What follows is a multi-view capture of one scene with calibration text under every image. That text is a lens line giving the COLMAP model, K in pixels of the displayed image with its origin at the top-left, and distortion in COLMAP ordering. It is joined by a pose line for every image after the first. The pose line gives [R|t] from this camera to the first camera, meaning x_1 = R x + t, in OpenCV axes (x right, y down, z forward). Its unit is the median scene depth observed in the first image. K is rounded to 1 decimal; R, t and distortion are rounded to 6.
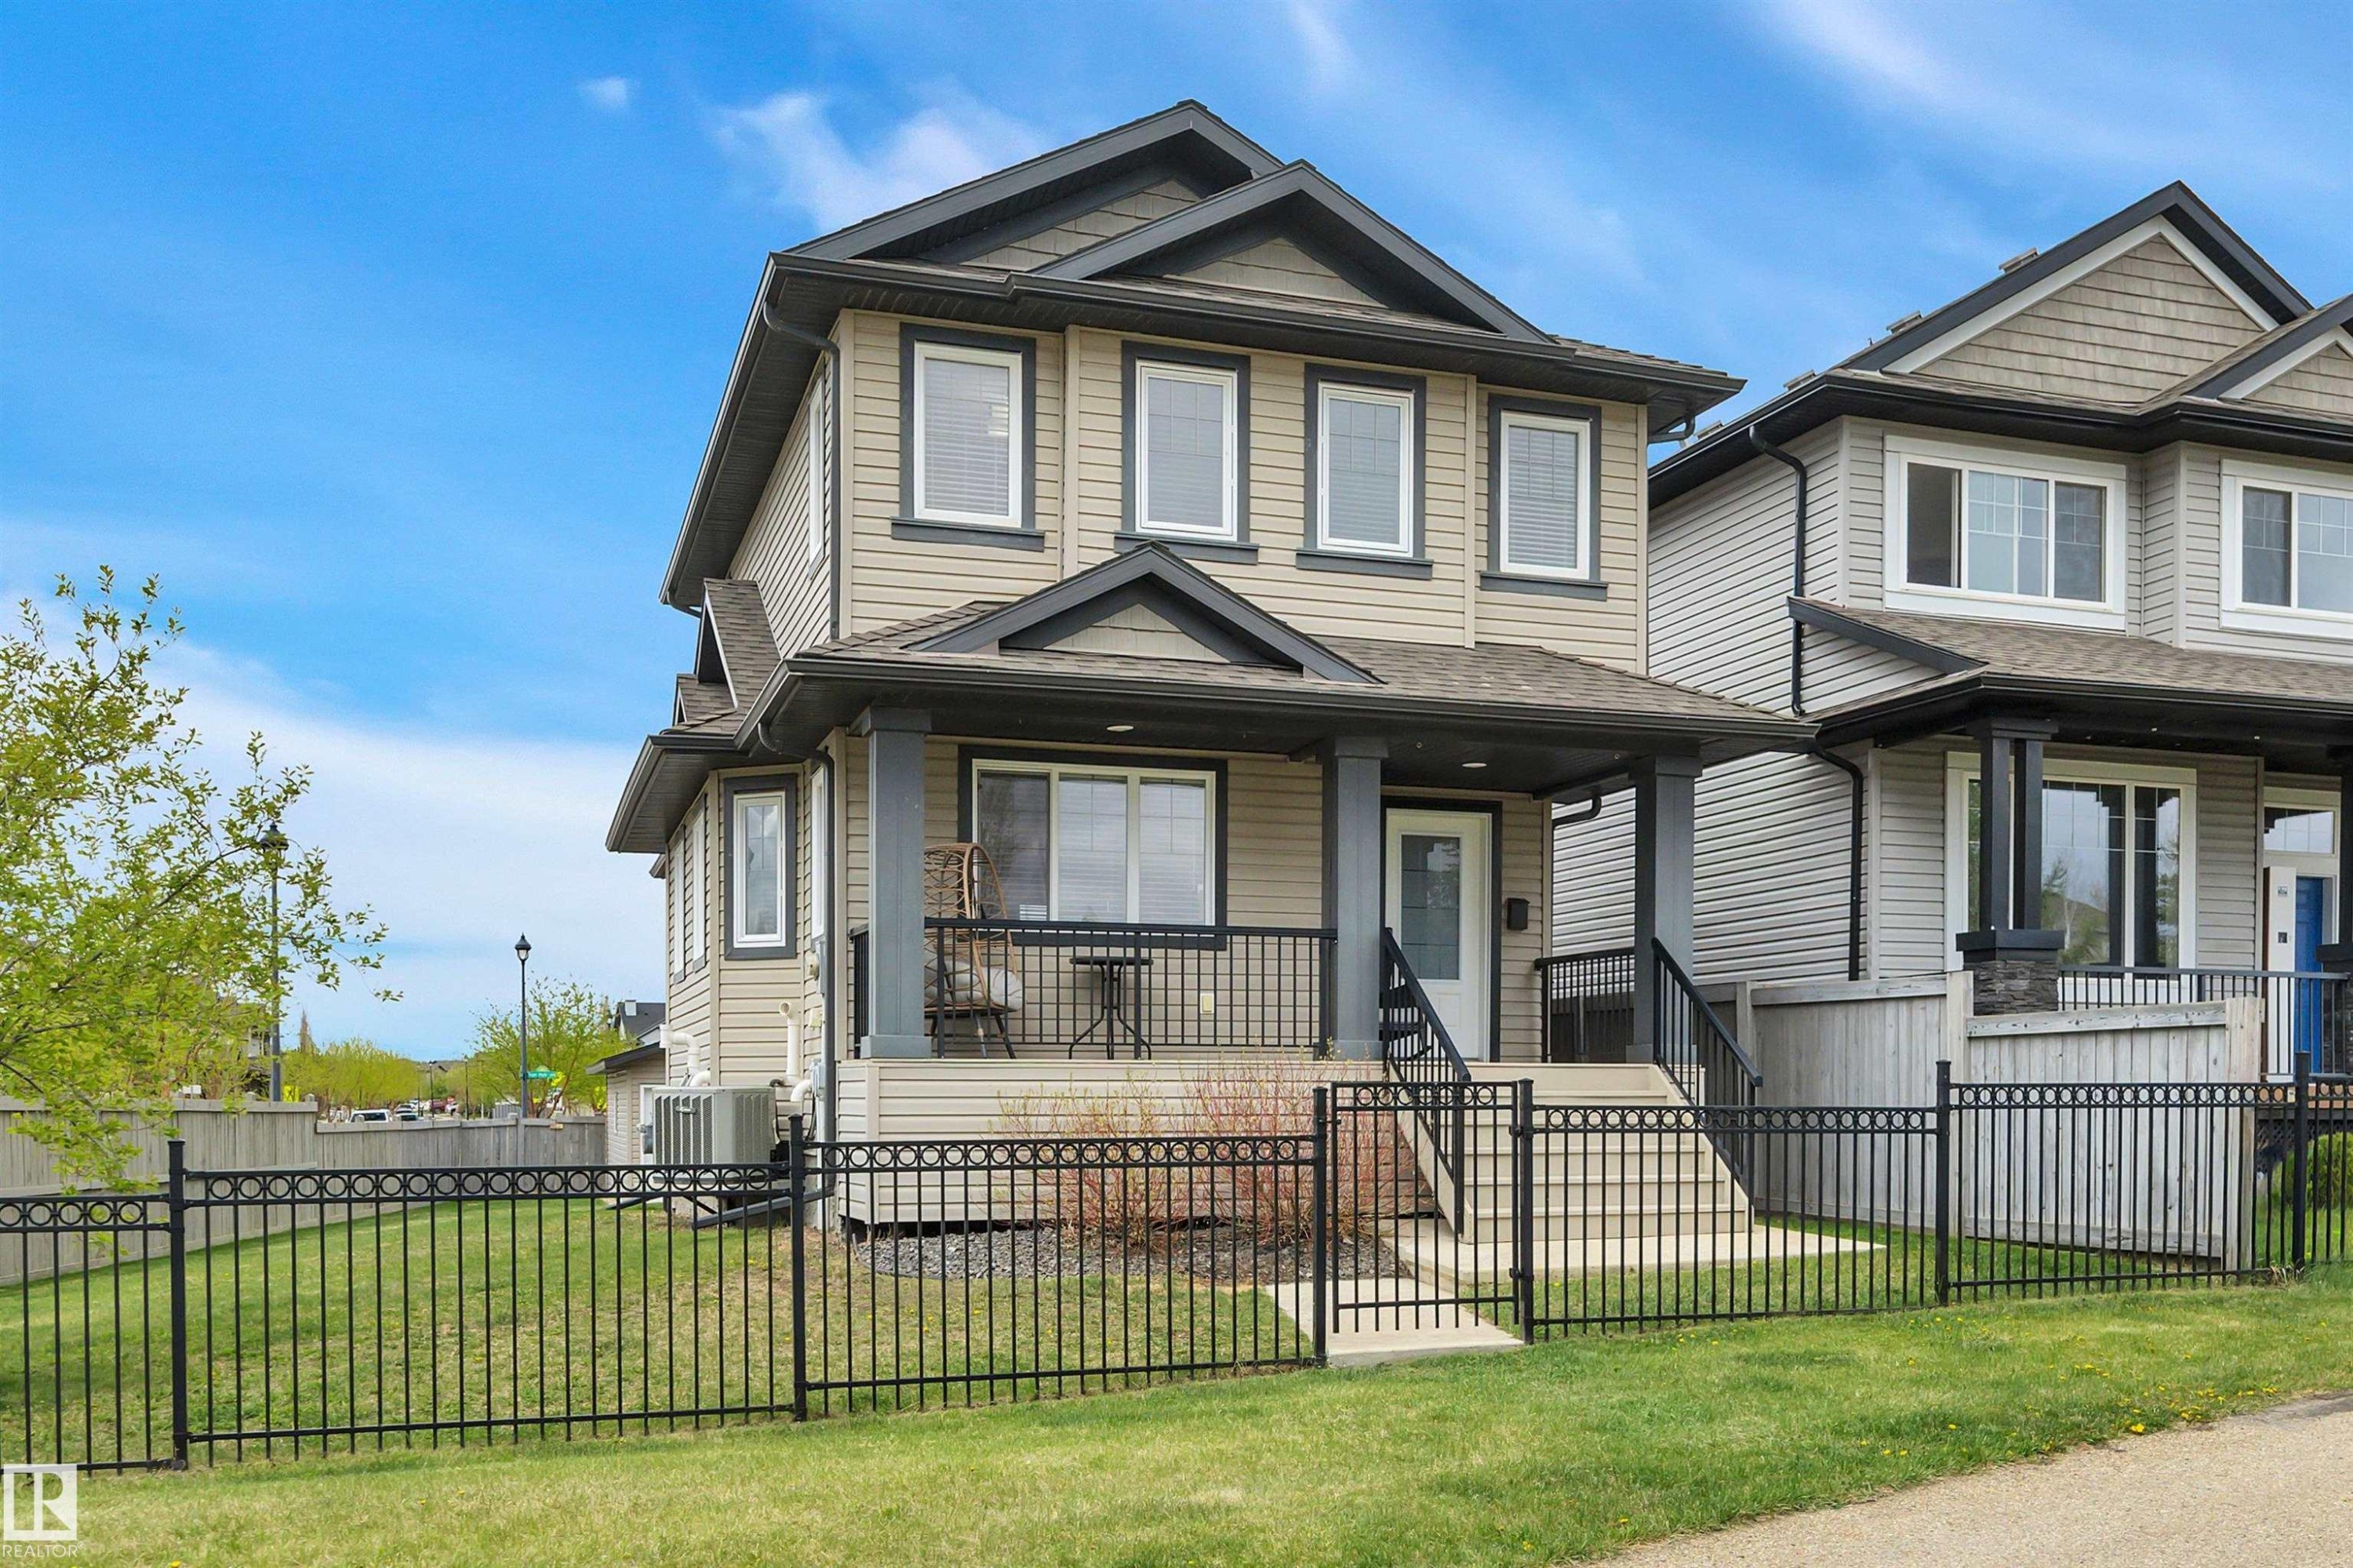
lens RADIAL K [[1381.3, 0, 1174.8], [0, 1381.3, 952.5], [0, 0, 1]] dist [0.002889, 0.001275]
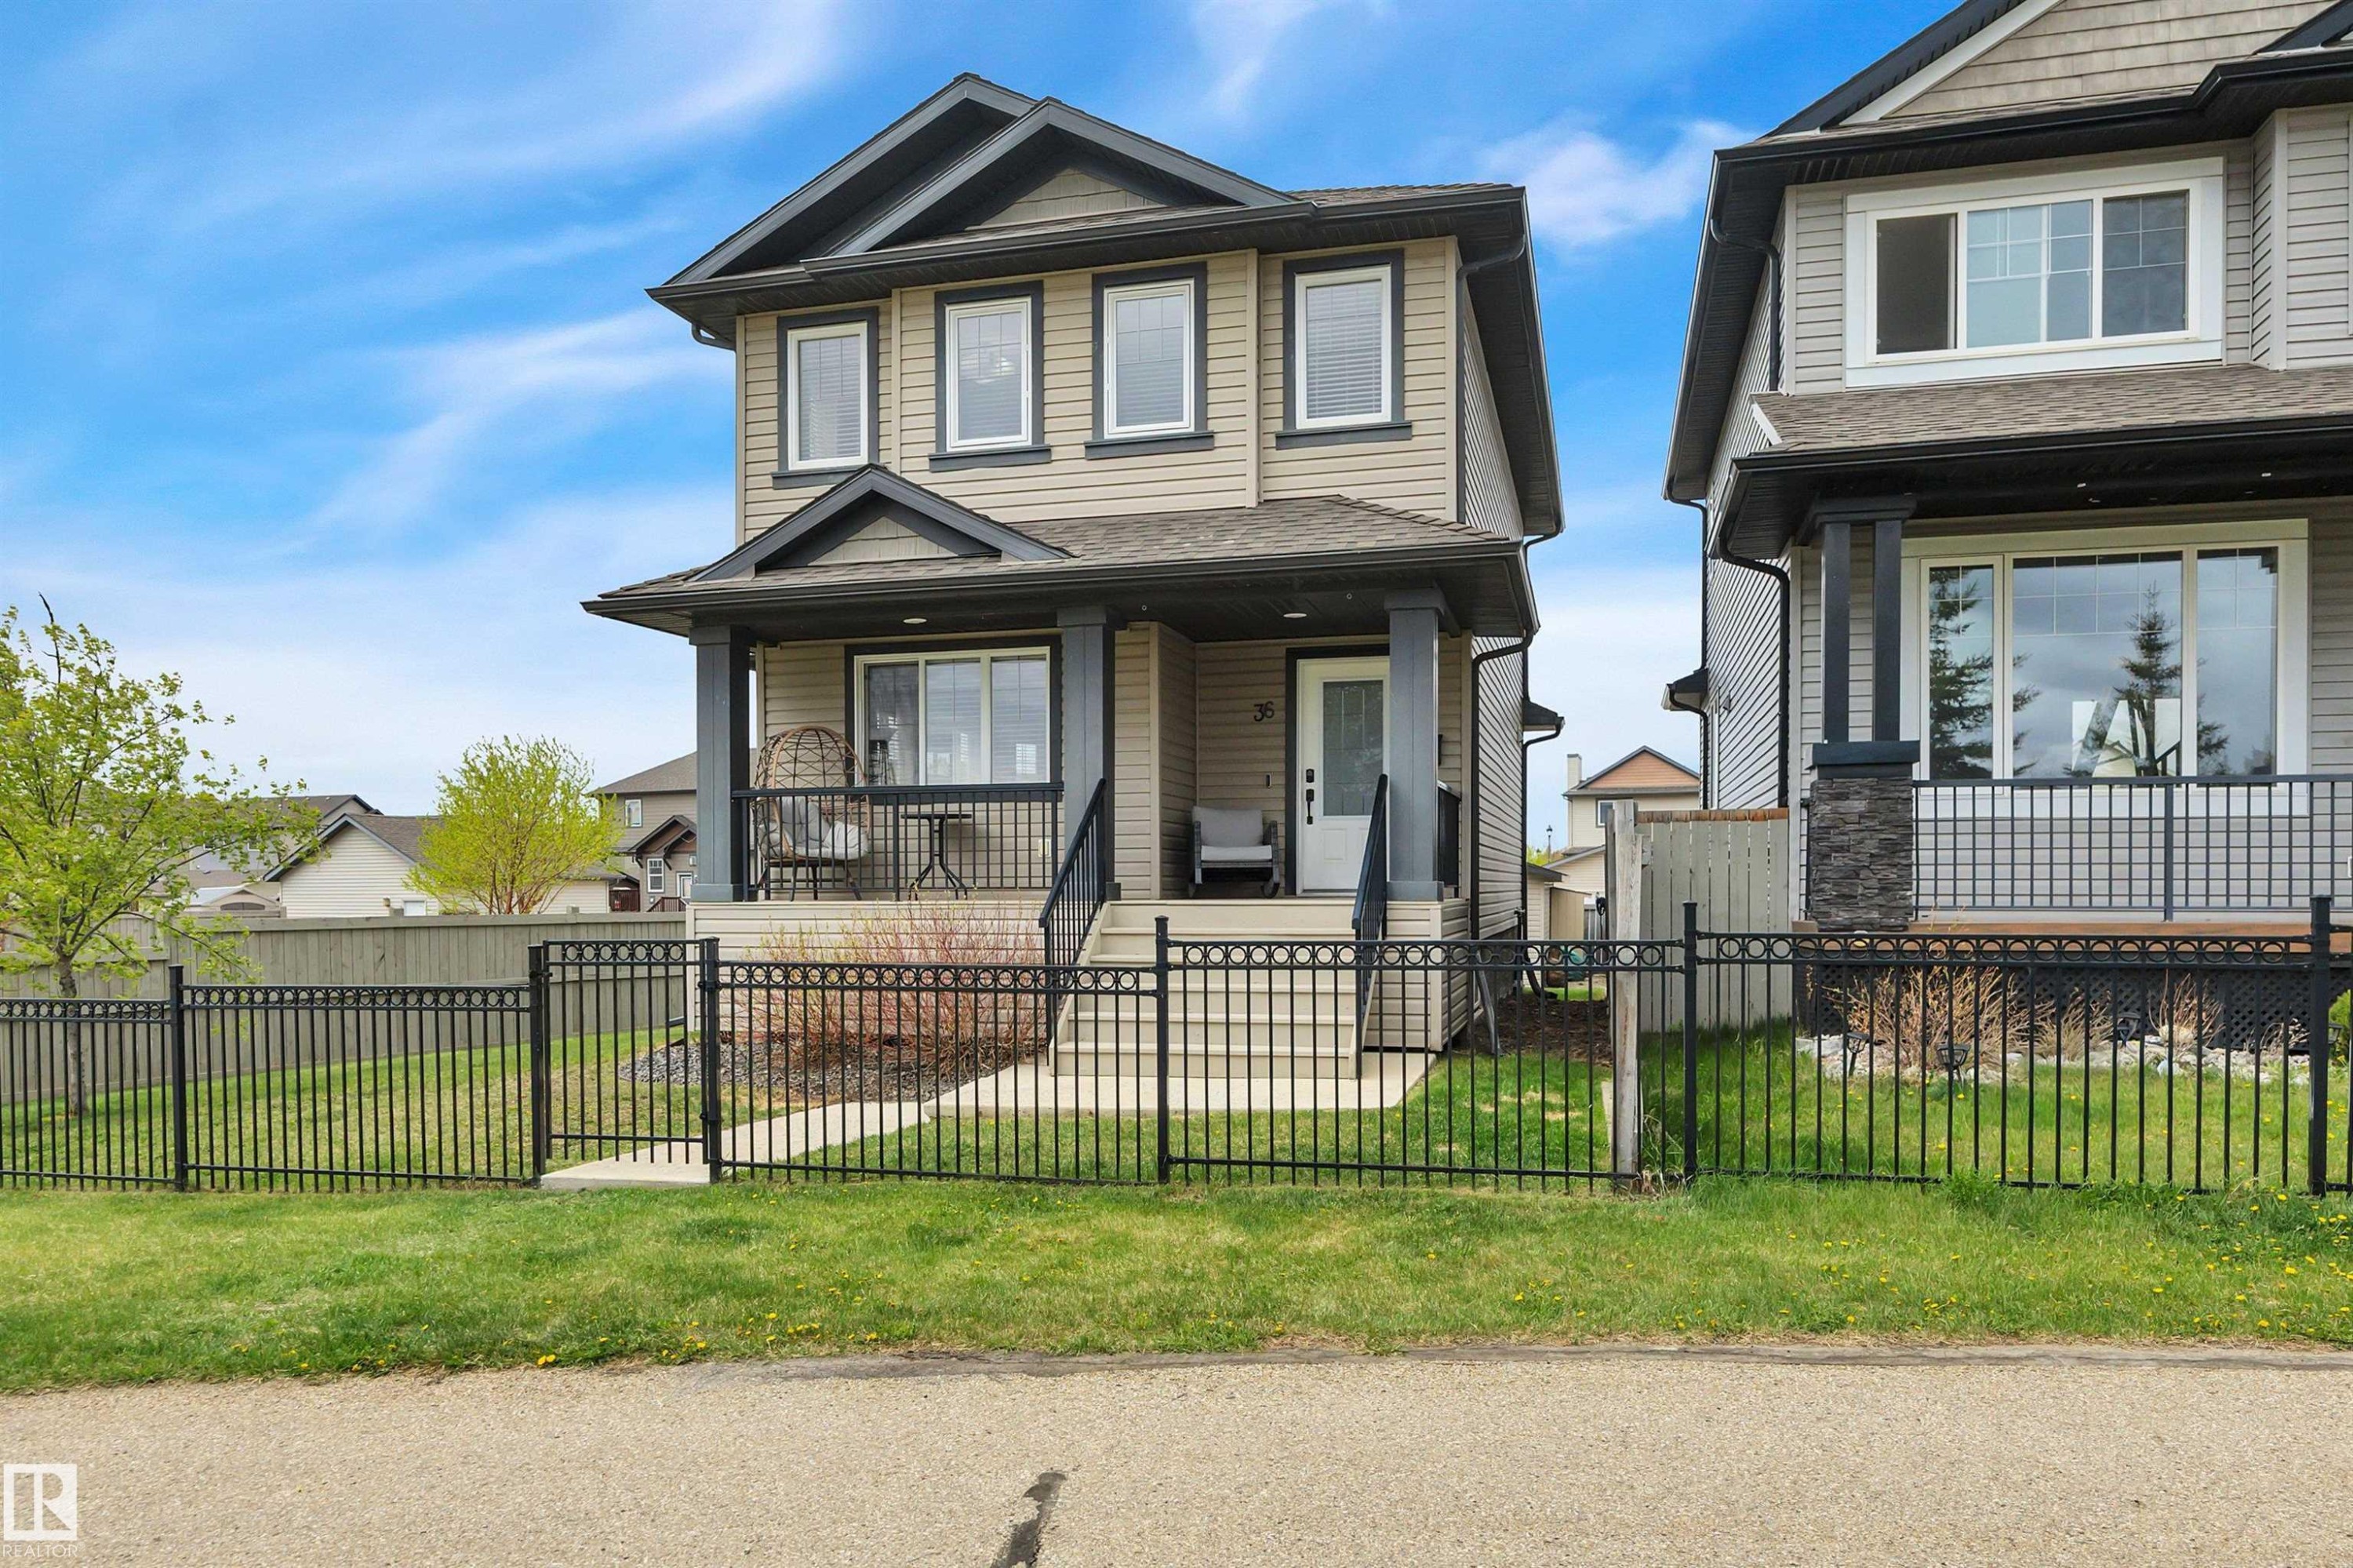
lens RADIAL K [[1130.7, 0, 1359.2], [0, 1130.7, 791.7], [0, 0, 1]] dist [-0.000725, 0.000576]
pose [[0.915377, -0.038863, -0.400717, 0.637442], [0.043604, 0.999045, 0.002716, -0.001276], [0.400228, -0.019959, 0.916198, 0.237501]]
